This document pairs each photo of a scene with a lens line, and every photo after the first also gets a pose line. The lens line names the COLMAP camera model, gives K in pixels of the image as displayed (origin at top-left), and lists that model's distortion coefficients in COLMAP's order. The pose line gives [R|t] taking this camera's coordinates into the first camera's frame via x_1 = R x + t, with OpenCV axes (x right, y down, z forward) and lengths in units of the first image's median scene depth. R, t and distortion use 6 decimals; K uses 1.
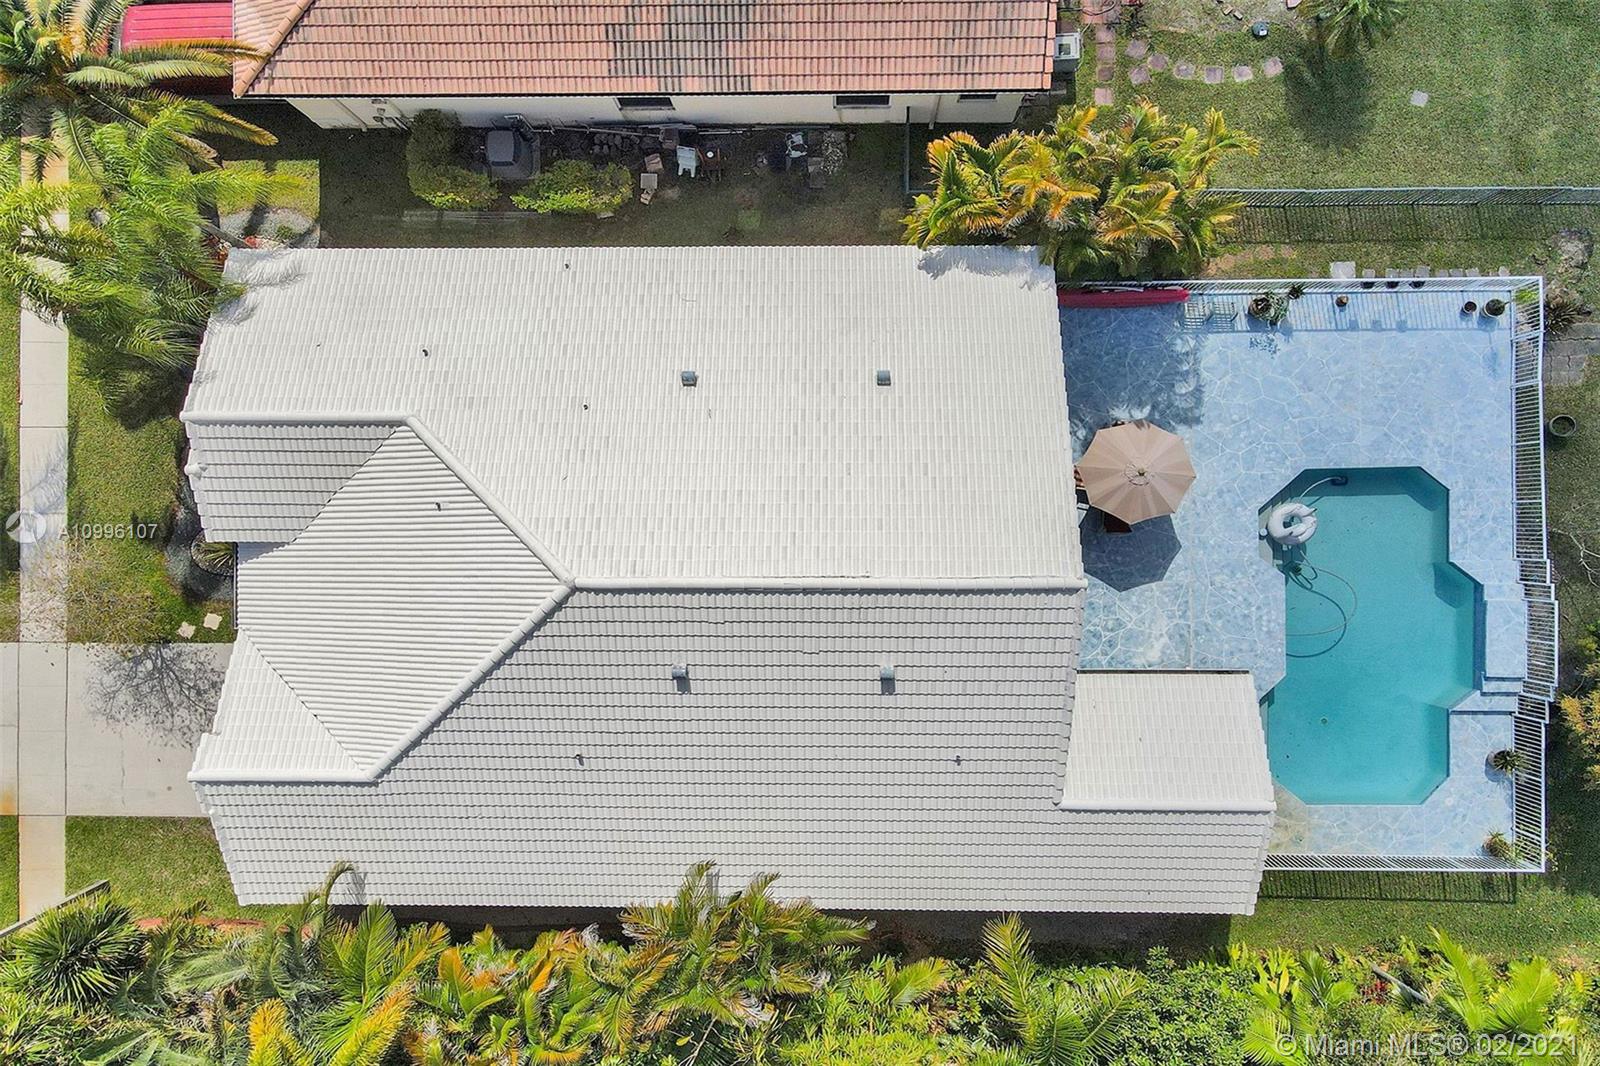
lens RADIAL K [[1072.9, 0, 796.0], [0, 1072.9, 535.7], [0, 0, 1]] dist [0.002378, 0.010632]
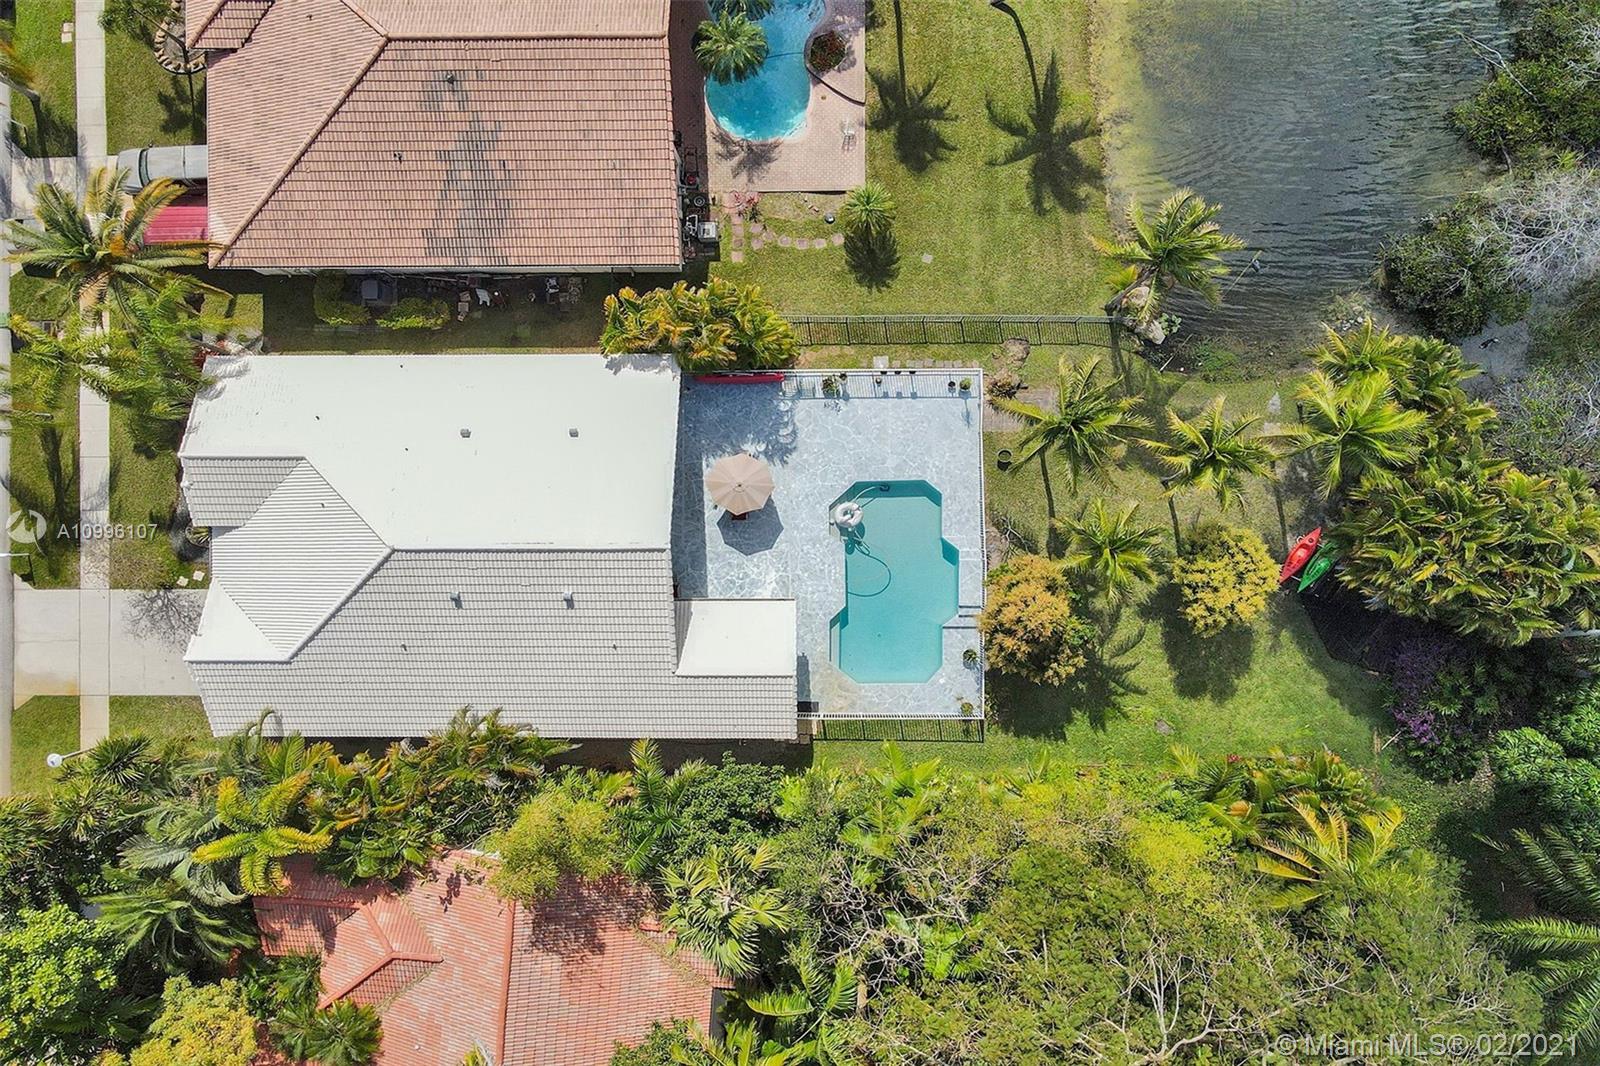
lens RADIAL K [[1072.9, 0, 800.3], [0, 1072.9, 534.0], [0, 0, 1]] dist [0.002378, 0.010632]
pose [[0.999996, -0.002230, 0.001455, 0.393276], [0.002229, 0.999997, 0.001024, 0.017494], [-0.001457, -0.001021, 0.999998, -0.676083]]
